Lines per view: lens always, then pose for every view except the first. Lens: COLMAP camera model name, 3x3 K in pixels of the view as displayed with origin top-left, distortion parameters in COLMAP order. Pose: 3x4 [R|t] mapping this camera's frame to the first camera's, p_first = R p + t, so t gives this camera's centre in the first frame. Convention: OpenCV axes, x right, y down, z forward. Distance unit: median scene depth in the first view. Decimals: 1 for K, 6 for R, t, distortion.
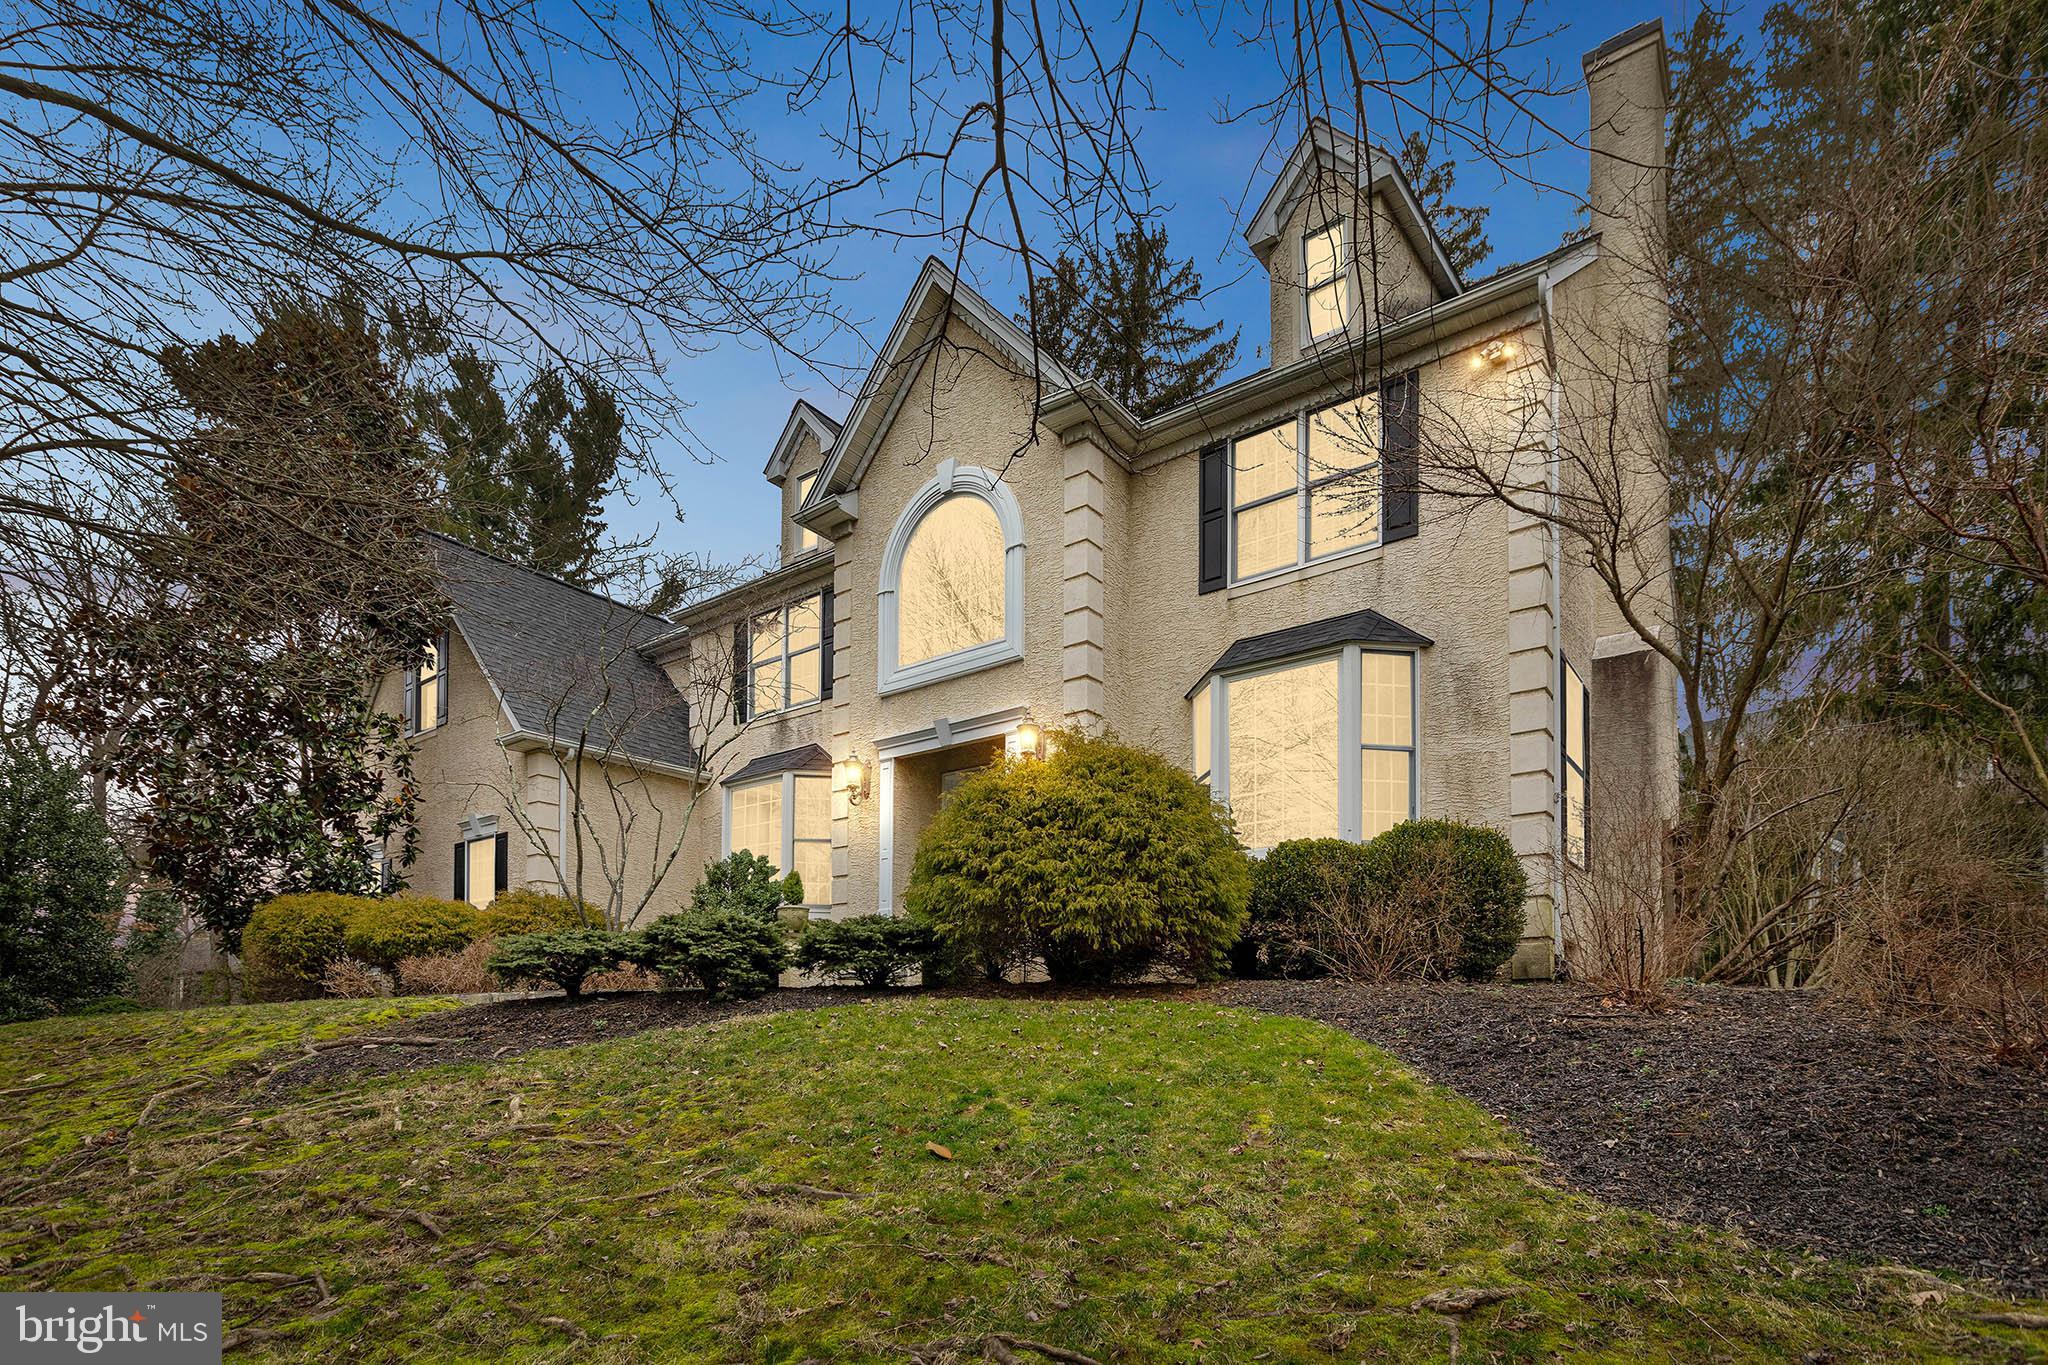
lens RADIAL K [[983.5, 0, 1024.0], [0, 983.5, 682.5], [0, 0, 1]] dist [0.002264, 0.000709]
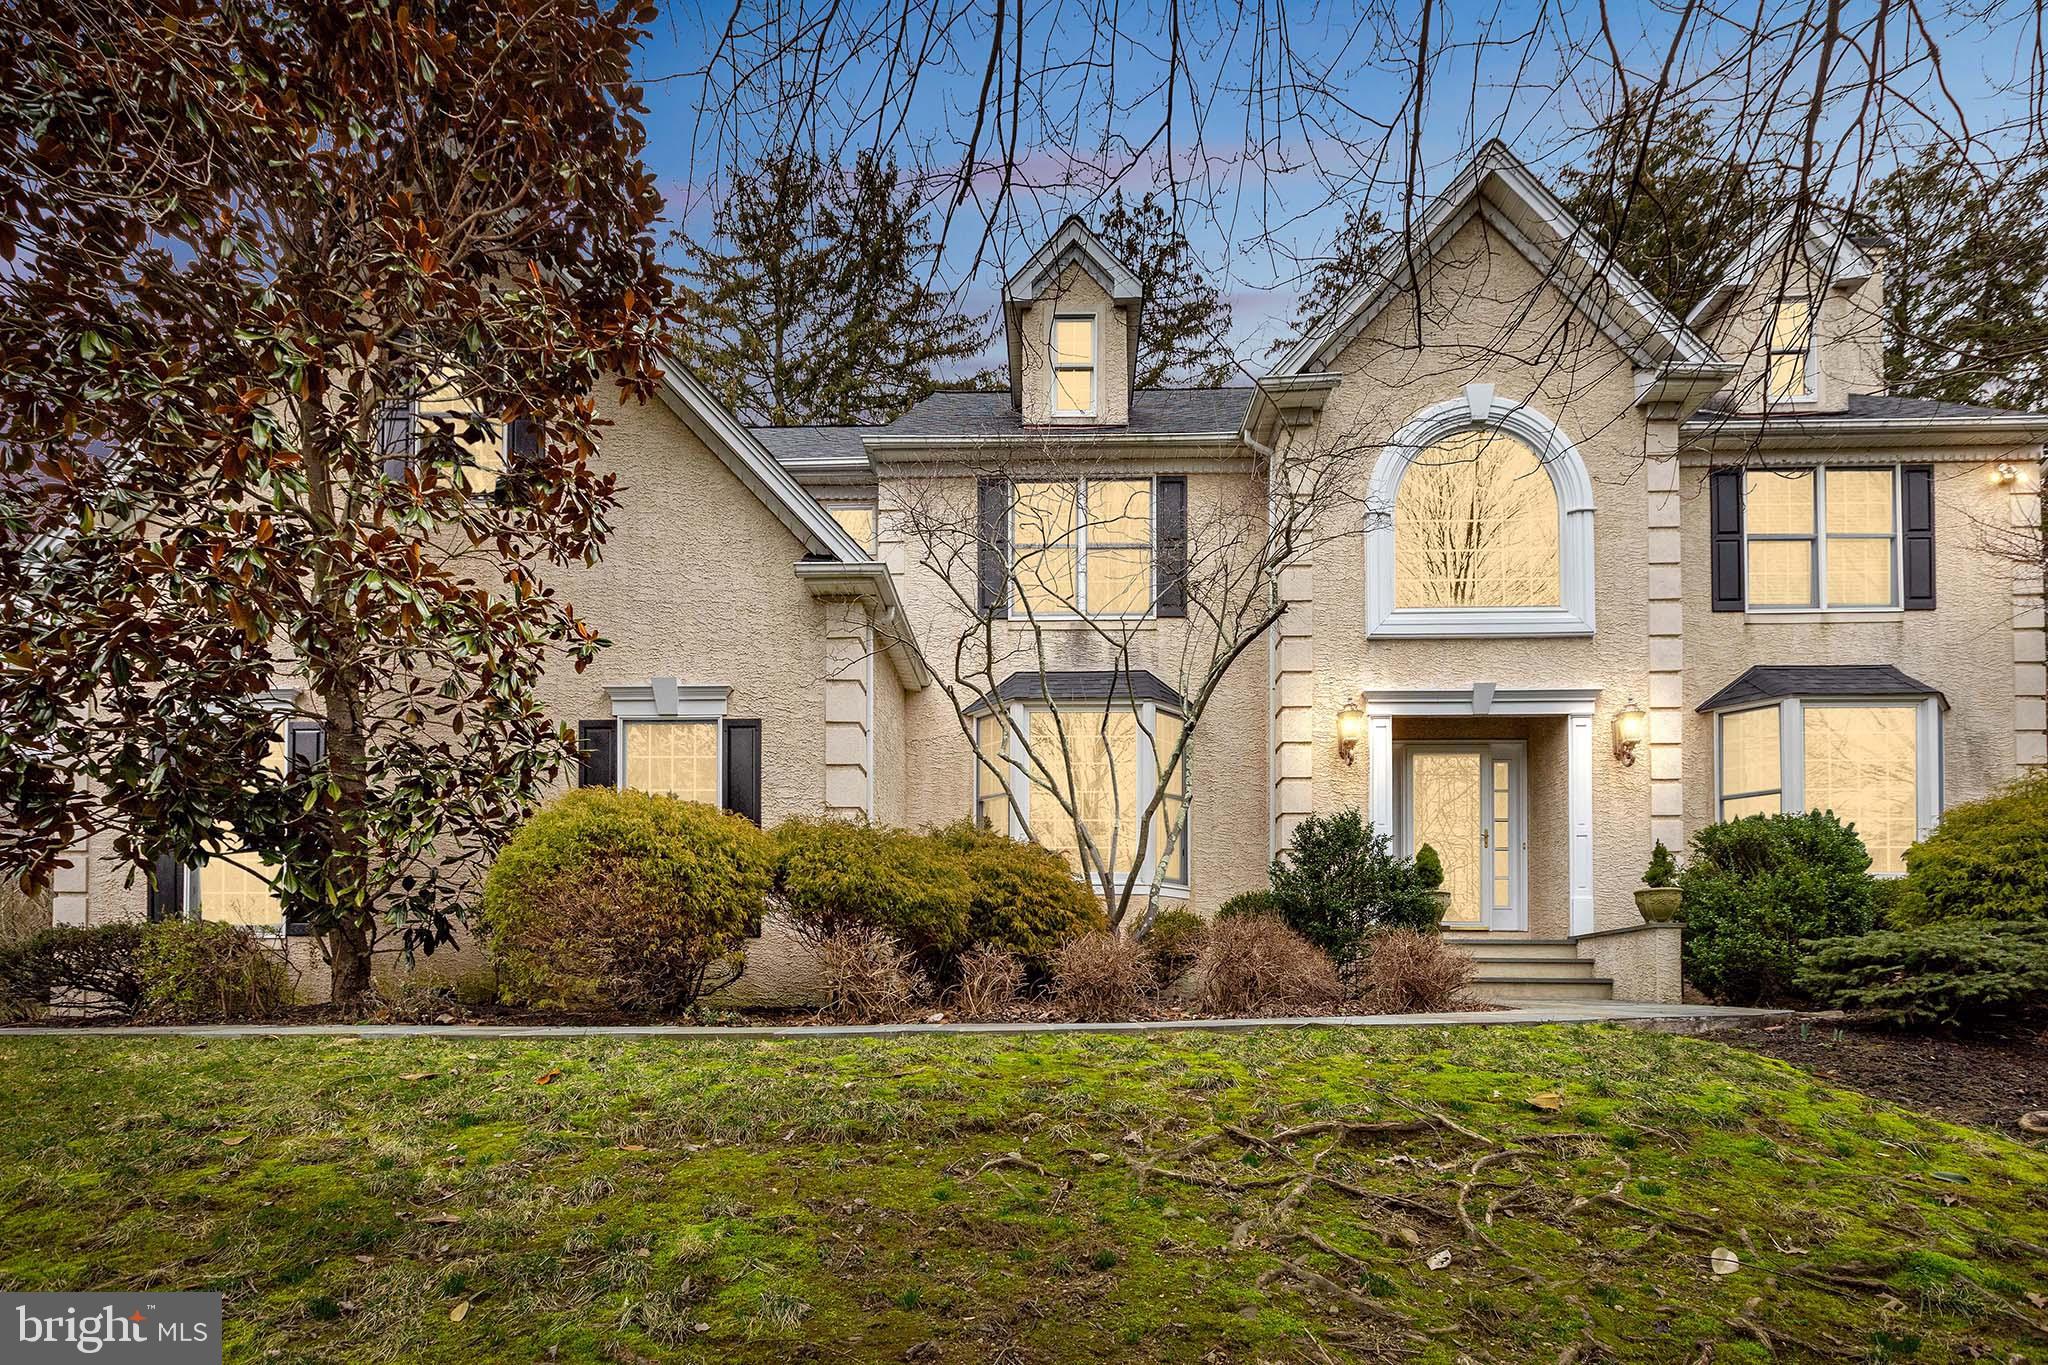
lens RADIAL K [[983.5, 0, 1024.0], [0, 983.5, 682.5], [0, 0, 1]] dist [0.002264, 0.000709]
pose [[0.822153, 0.183622, 0.538839, -0.911027], [-0.195335, 0.980078, -0.035944, 0.152081], [-0.534704, -0.075703, 0.841642, 0.525449]]
